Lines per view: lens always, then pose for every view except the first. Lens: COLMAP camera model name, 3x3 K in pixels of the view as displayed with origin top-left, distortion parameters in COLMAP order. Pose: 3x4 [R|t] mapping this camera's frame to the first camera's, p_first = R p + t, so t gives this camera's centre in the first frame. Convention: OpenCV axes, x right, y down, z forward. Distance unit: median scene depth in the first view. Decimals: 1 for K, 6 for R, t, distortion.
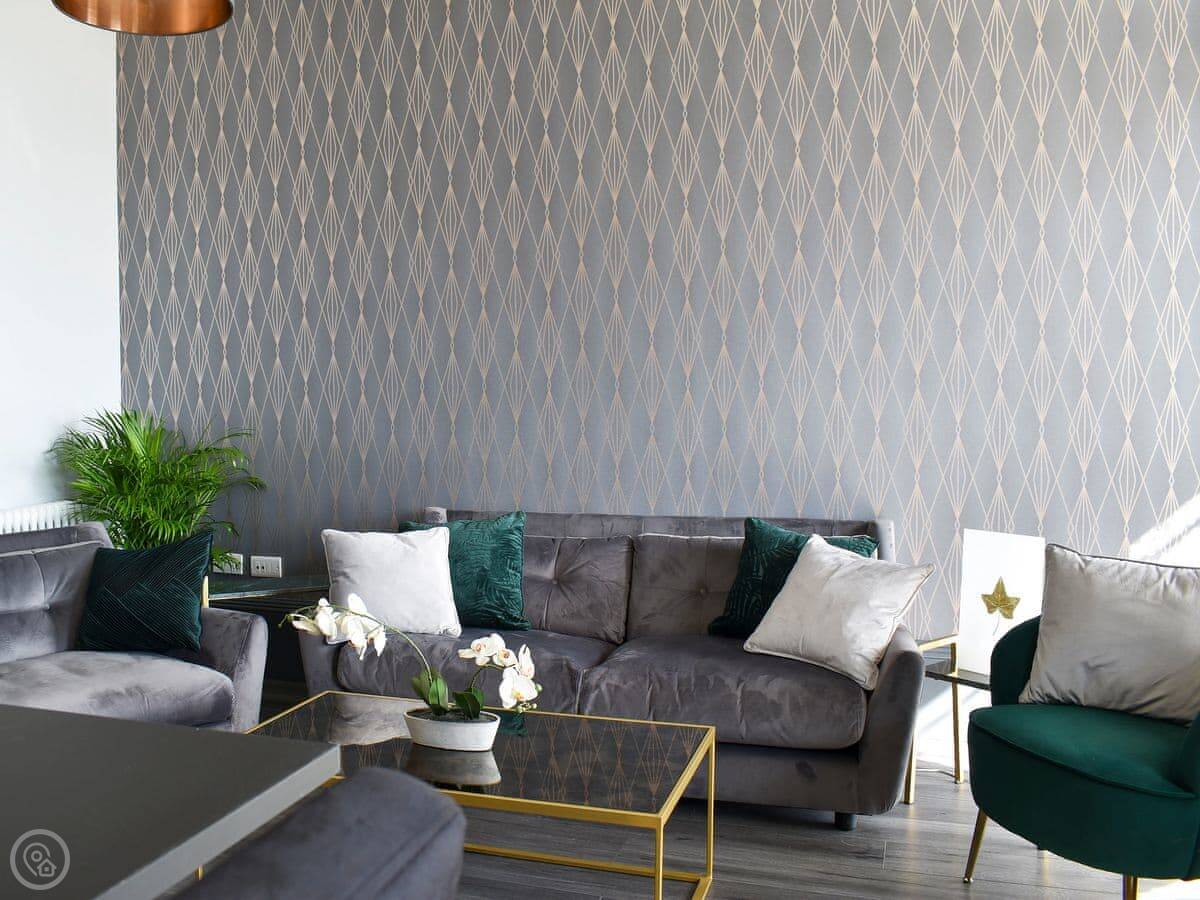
lens RADIAL K [[1114.7, 0, 598.7], [0, 1114.7, 419.0], [0, 0, 1]] dist [-0.106880, 0.018553]
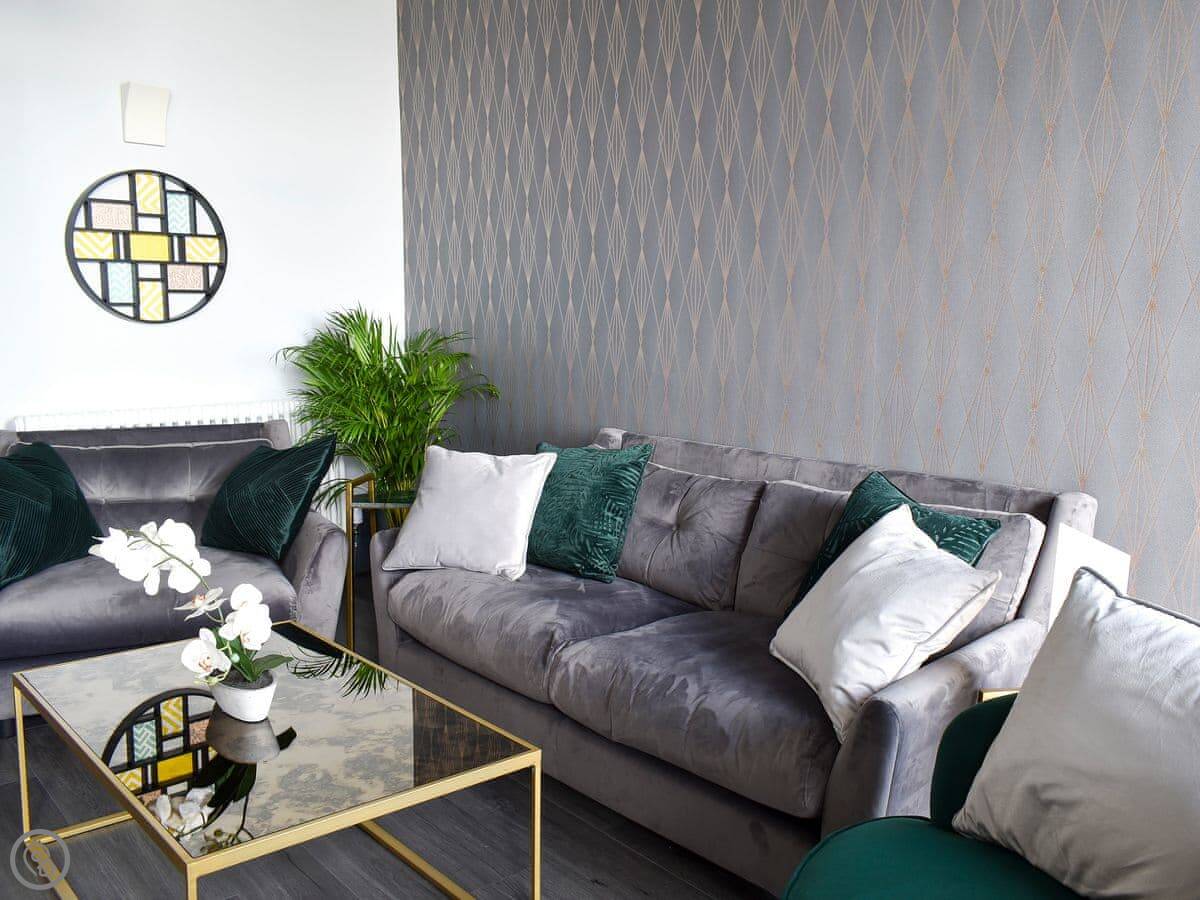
lens RADIAL K [[1149.7, 0, 601.2], [0, 1149.7, 427.6], [0, 0, 1]] dist [0.010770, 0.007834]
pose [[0.864523, 0.071811, -0.497437, 0.365575], [-0.028658, 0.995173, 0.093858, -0.007239], [0.501776, -0.066887, 0.862407, 0.263726]]
